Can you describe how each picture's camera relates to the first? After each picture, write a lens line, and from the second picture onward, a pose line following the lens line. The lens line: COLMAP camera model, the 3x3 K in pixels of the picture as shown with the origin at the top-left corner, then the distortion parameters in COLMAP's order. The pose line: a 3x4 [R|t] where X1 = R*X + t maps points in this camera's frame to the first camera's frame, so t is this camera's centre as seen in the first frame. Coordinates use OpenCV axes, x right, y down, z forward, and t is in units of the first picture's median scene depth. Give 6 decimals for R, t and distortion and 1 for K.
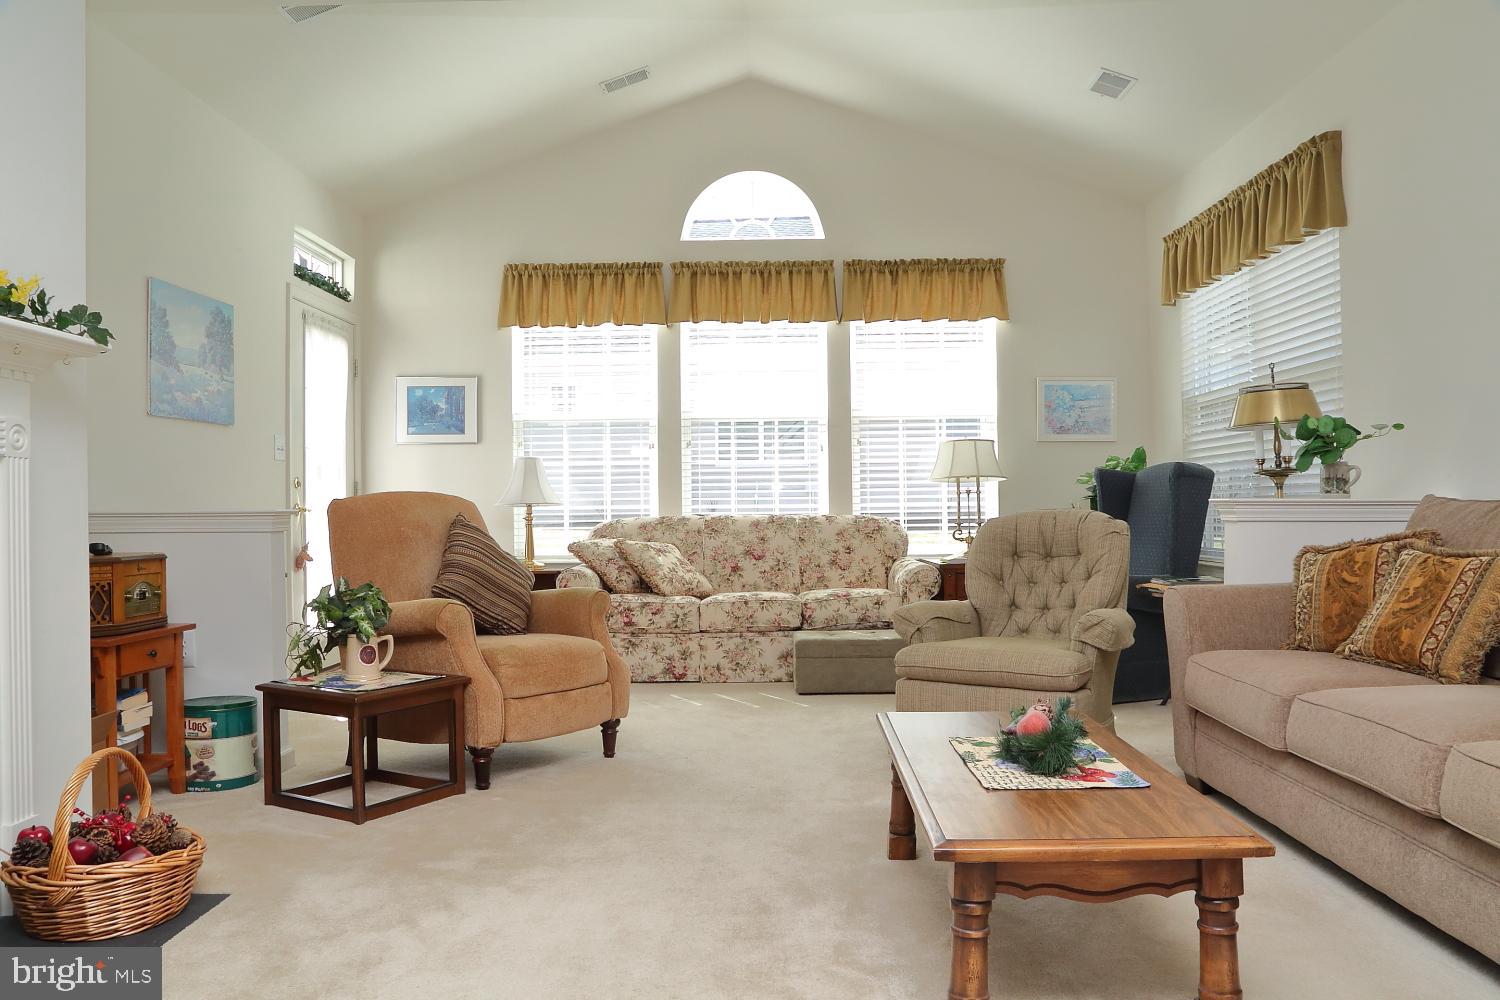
lens RADIAL K [[1132.1, 0, 747.9], [0, 1132.1, 503.8], [0, 0, 1]] dist [-0.100014, 0.086321]
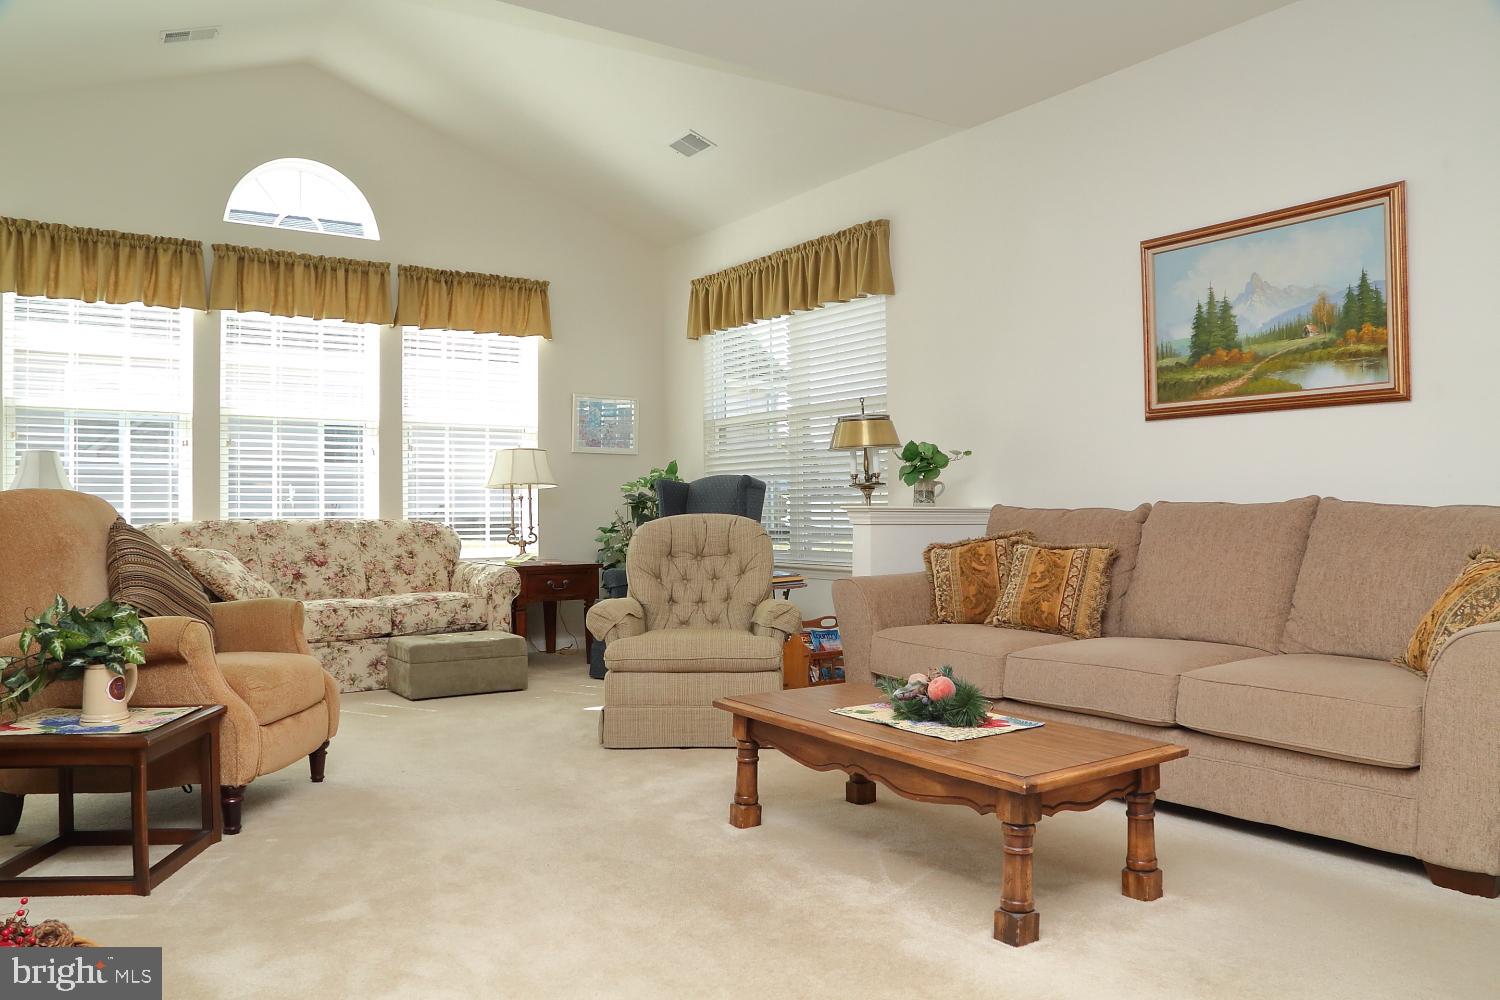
lens RADIAL K [[1072.0, 0, 750.0], [0, 1072.0, 500.0], [0, 0, 1]] dist [-0.111936, 0.082679]
pose [[0.814792, 0.011883, 0.579631, -0.233582], [-0.005943, 0.999909, -0.012145, 0.002395], [-0.579722, 0.006451, 0.814789, 0.067344]]
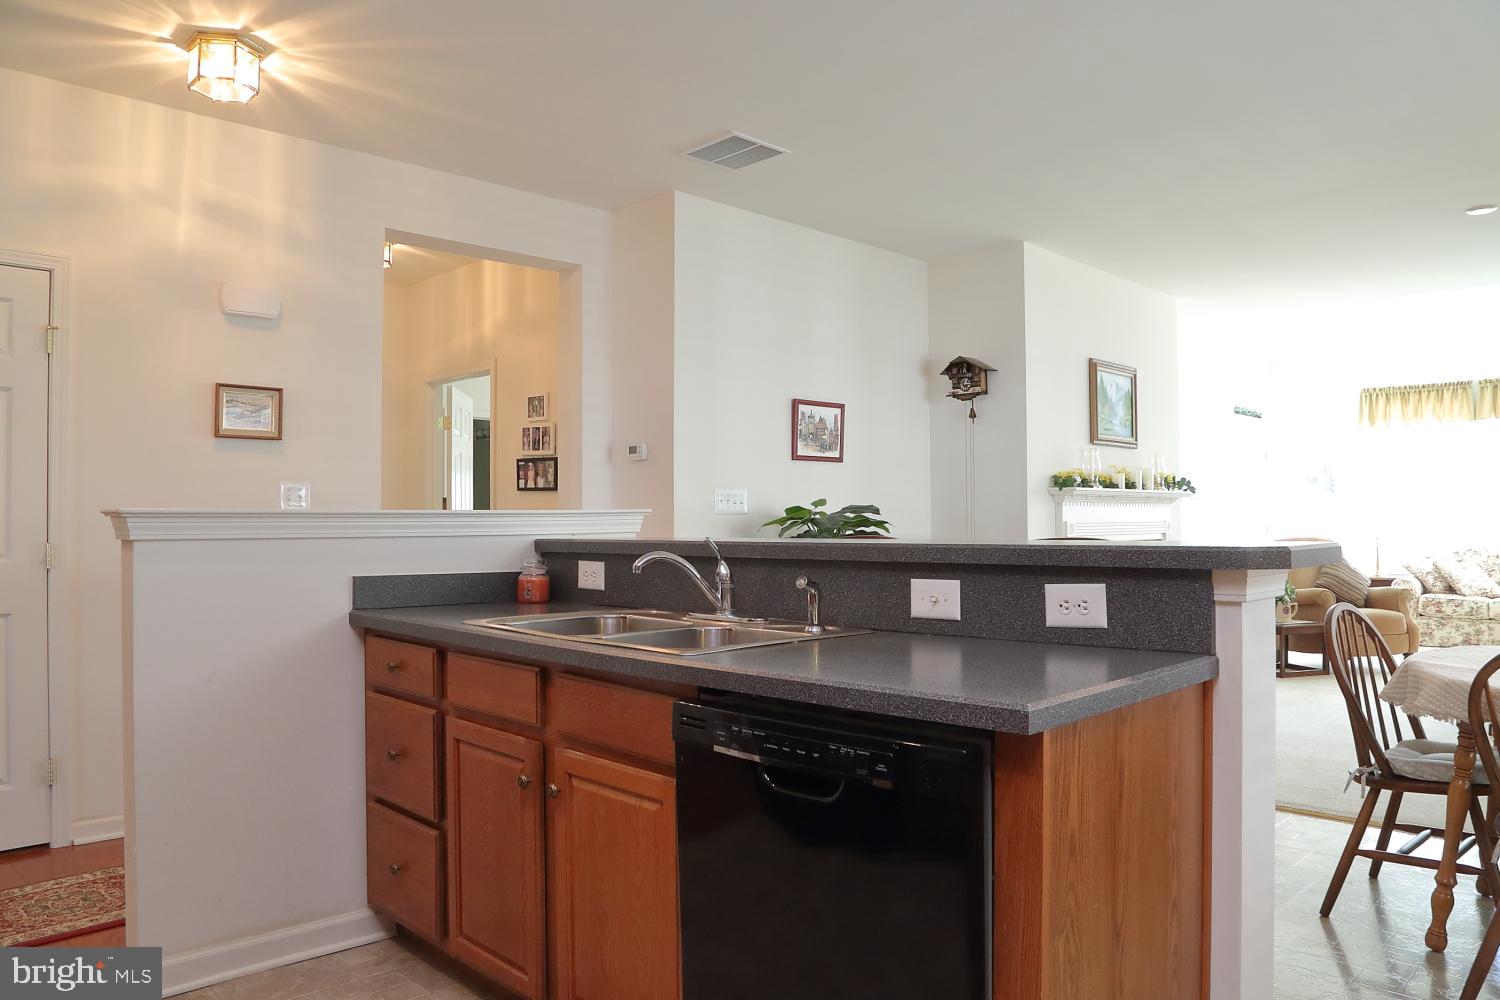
lens RADIAL K [[1050.5, 0, 750.0], [0, 1050.5, 500.0], [0, 0, 1]] dist [-0.109005, 0.062150]
pose [[0.714268, -0.003945, -0.699861, 0.212697], [0.000399, 0.999986, -0.005230, -0.051120], [0.699872, 0.003457, 0.714260, -0.780388]]
